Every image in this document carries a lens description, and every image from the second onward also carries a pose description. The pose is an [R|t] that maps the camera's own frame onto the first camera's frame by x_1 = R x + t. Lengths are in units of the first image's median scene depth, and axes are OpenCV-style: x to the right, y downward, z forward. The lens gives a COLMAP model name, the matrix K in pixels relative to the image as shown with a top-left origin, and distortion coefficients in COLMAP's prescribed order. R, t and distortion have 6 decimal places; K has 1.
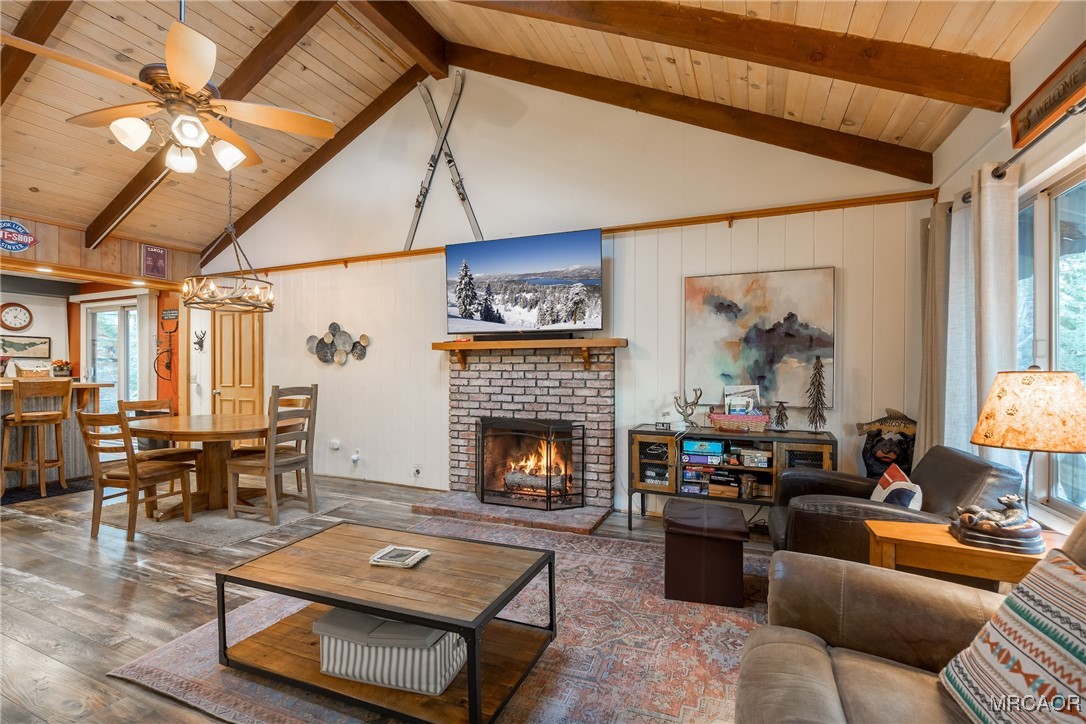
lens RADIAL K [[490.1, 0, 546.8], [0, 490.1, 372.8], [0, 0, 1]] dist [-0.003823, -0.001292]
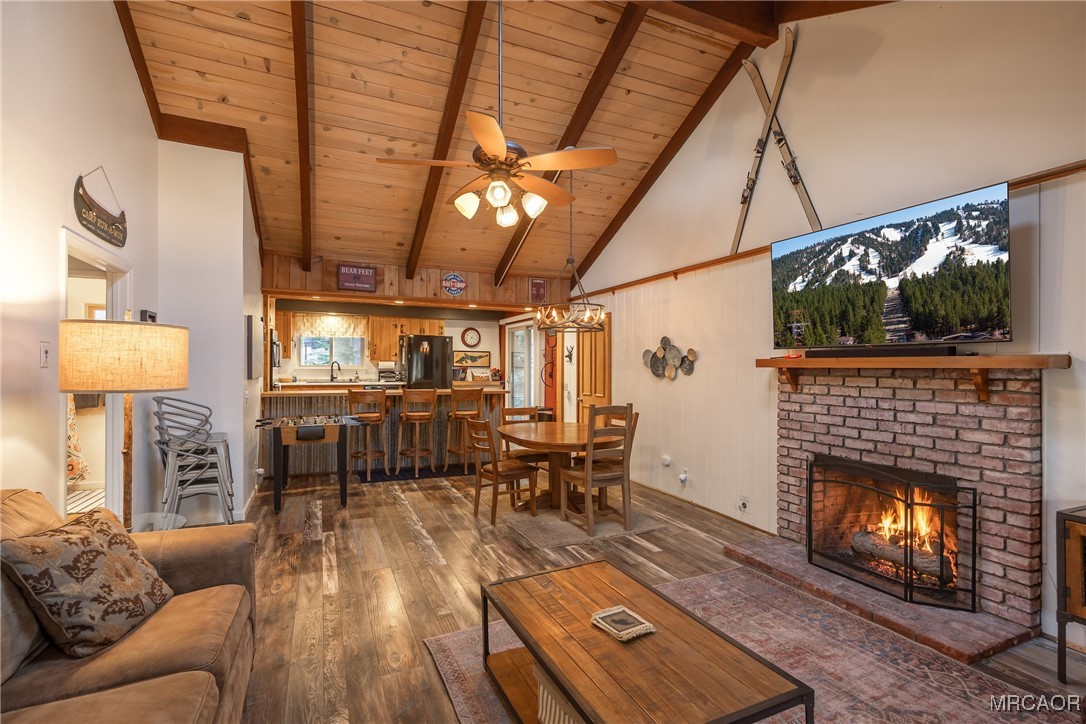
lens RADIAL K [[514.8, 0, 549.0], [0, 514.8, 369.8], [0, 0, 1]] dist [0.002719, -0.000305]
pose [[0.738250, 0.007462, -0.674486, 0.108284], [-0.008966, 0.999959, 0.001249, -0.041783], [0.674468, 0.005126, 0.738286, 0.094819]]
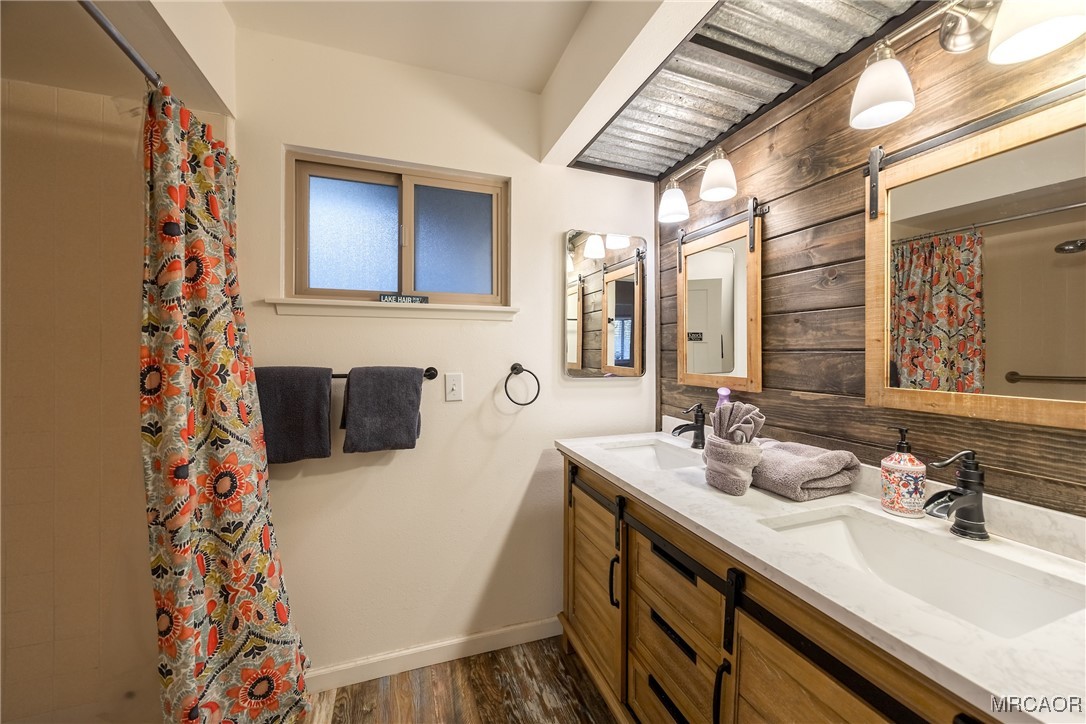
lens RADIAL K [[433.7, 0, 562.3], [0, 433.7, 355.9], [0, 0, 1]] dist [0.000157, 0.000121]
pose [[0.699761, 0.003690, -0.714367, -1.146918], [-0.001556, 0.999992, 0.003640, -0.019499], [0.714375, -0.001436, 0.699762, 0.171346]]
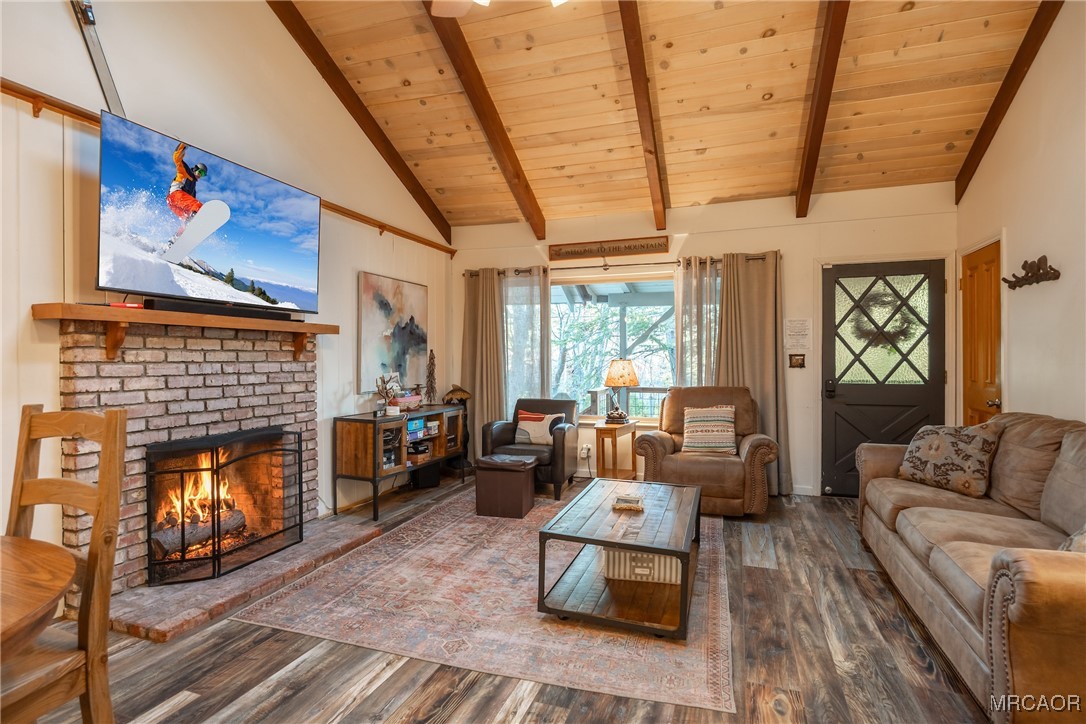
lens RADIAL K [[563.5, 0, 530.0], [0, 563.5, 361.7], [0, 0, 1]] dist [-0.002469, -0.000640]
pose [[-0.055653, -0.007089, 0.998425, -0.805236], [0.005230, 0.999959, 0.007391, -0.007594], [-0.998436, 0.005633, -0.055613, 0.608611]]
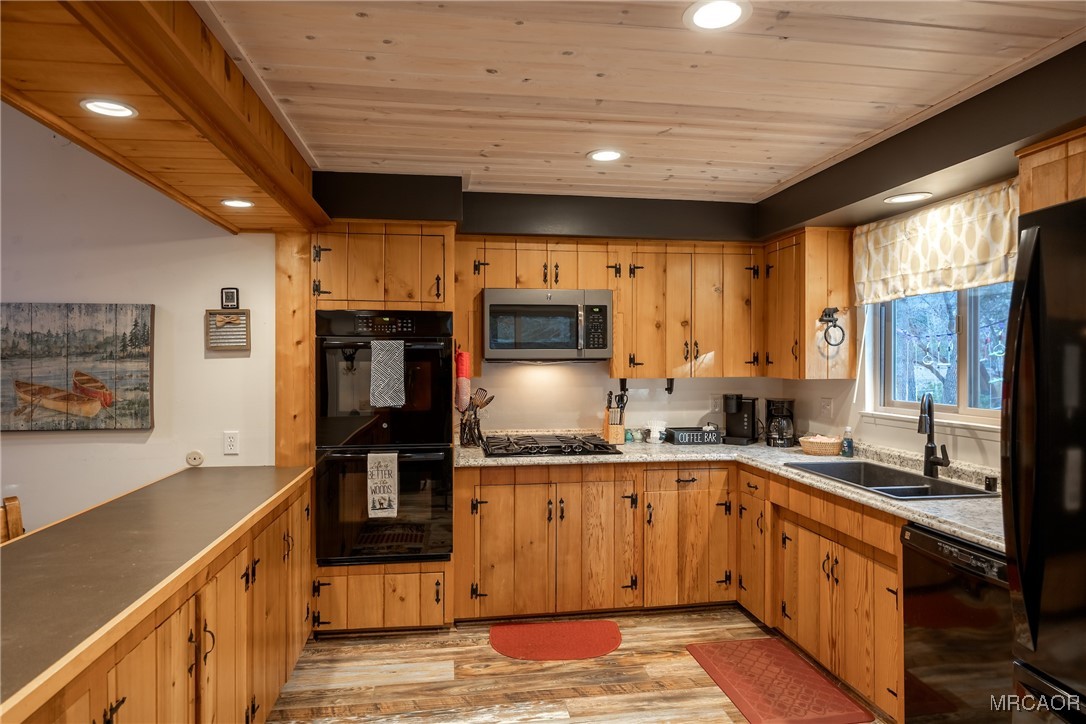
lens RADIAL K [[636.7, 0, 543.0], [0, 636.7, 362.0], [0, 0, 1]] dist [0.001273, -0.000119]
pose [[-0.853427, -0.001689, -0.521210, -1.283905], [-0.005750, 0.999964, 0.006174, -0.095094], [0.521181, 0.008266, -0.853406, 1.376390]]
